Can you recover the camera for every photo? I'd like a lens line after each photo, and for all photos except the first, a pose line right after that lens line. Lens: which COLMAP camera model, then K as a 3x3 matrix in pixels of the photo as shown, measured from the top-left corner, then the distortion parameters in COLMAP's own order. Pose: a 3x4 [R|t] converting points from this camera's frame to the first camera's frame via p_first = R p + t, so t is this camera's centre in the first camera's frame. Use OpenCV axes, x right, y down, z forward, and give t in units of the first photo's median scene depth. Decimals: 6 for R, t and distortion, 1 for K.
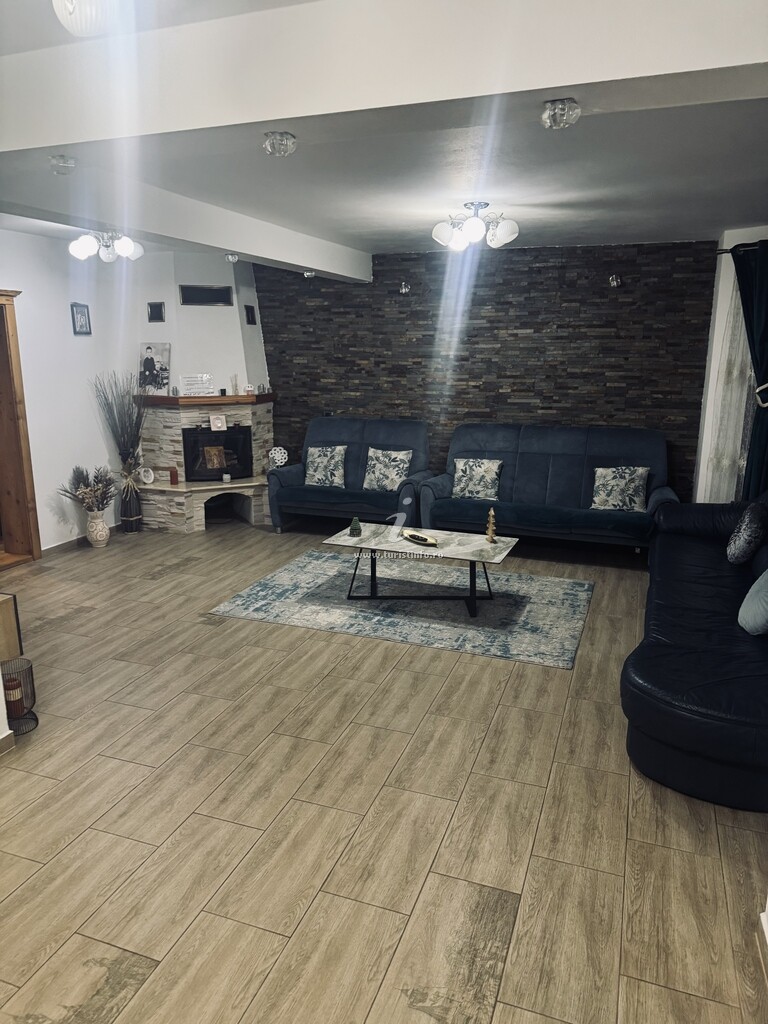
lens RADIAL K [[720.0, 0, 380.7], [0, 720.0, 517.8], [0, 0, 1]] dist [0.046853, -0.053461]
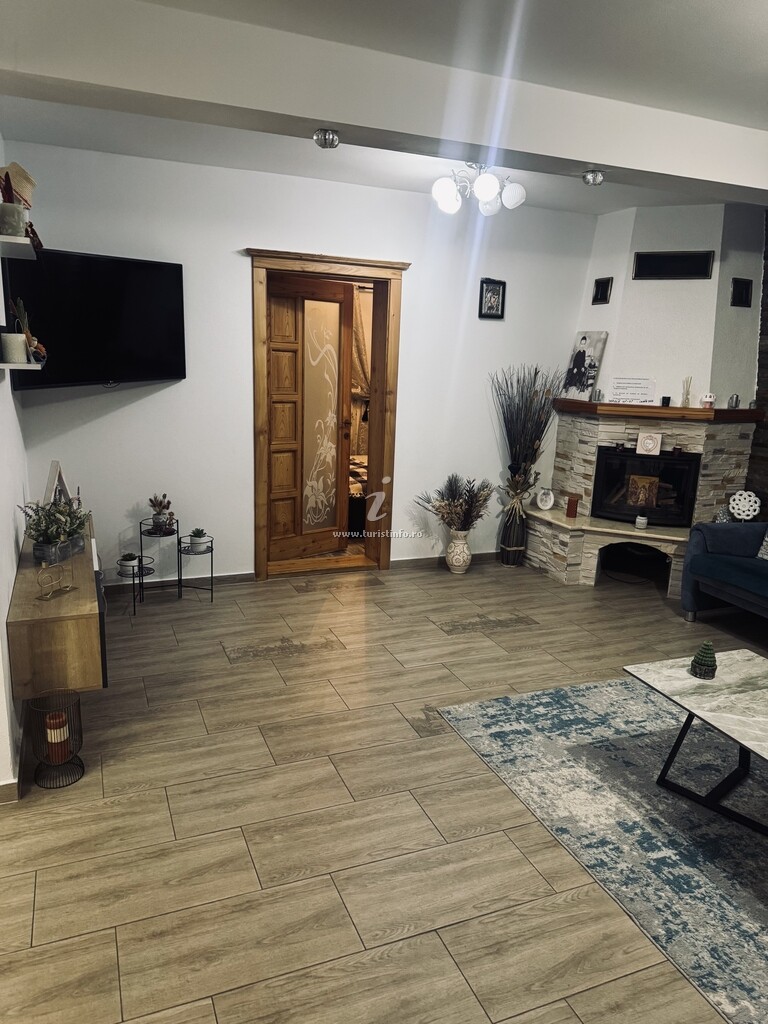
lens RADIAL K [[720.0, 0, 376.9], [0, 720.0, 510.5], [0, 0, 1]] dist [0.046853, -0.053461]
pose [[0.666721, 0.186529, -0.721589, 0.160340], [-0.207403, 0.976367, 0.060756, -0.072637], [0.715868, 0.109153, 0.689651, 0.426467]]
